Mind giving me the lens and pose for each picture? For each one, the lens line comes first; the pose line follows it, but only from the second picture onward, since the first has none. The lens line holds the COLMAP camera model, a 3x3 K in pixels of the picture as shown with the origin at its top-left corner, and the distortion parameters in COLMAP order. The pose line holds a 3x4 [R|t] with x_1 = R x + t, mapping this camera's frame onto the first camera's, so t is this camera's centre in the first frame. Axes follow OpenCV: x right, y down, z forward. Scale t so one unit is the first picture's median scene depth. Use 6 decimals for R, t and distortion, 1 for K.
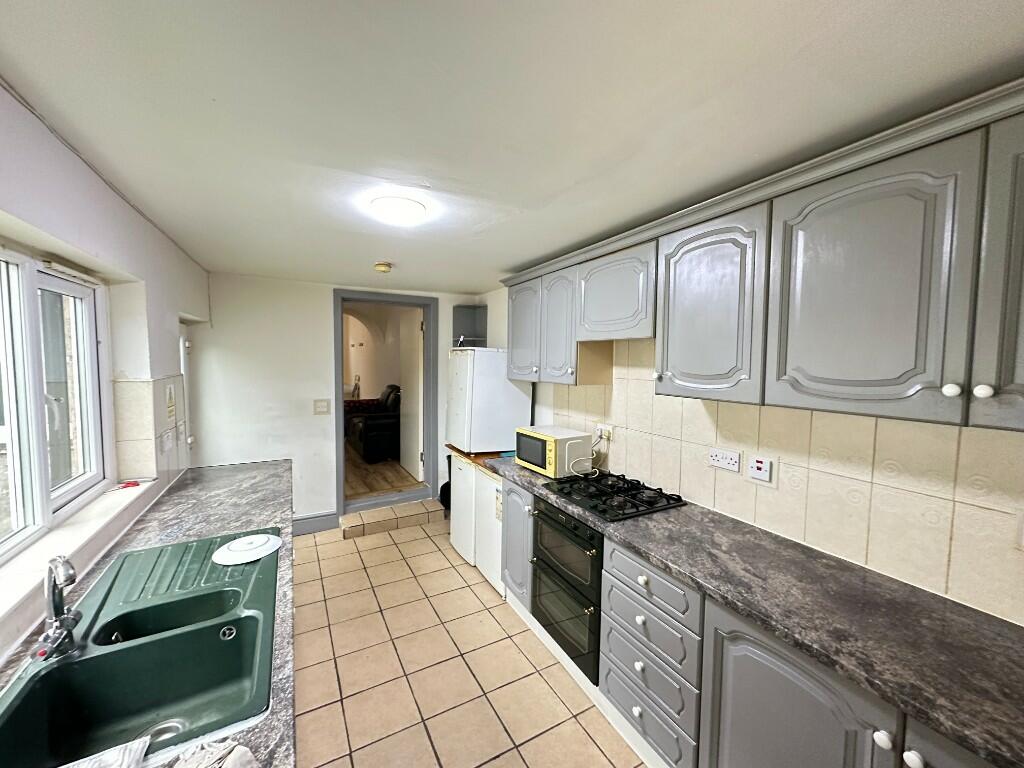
lens RADIAL K [[405.6, 0, 512.0], [0, 405.6, 384.0], [0, 0, 1]] dist [-0.000792, 0.000197]
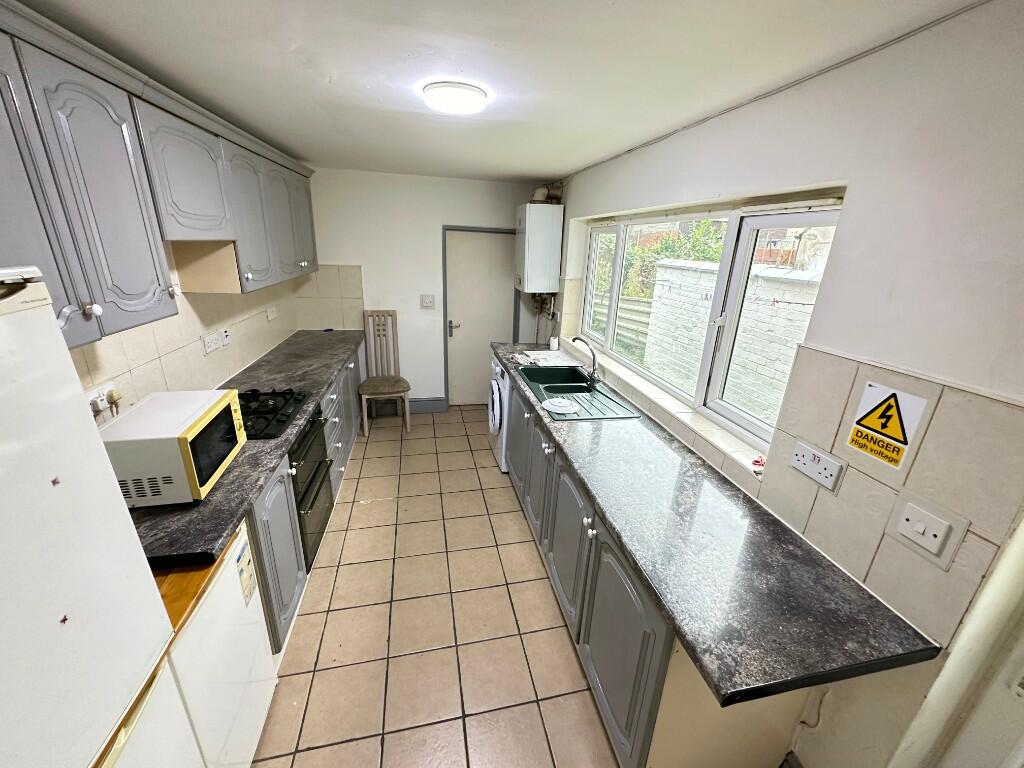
lens RADIAL K [[405.6, 0, 512.0], [0, 405.6, 384.0], [0, 0, 1]] dist [-0.000792, 0.000197]
pose [[-0.956431, -0.141061, 0.255621, -0.745865], [-0.032240, 0.921209, 0.387729, -0.224280], [-0.290174, 0.362595, -0.885621, 2.077112]]
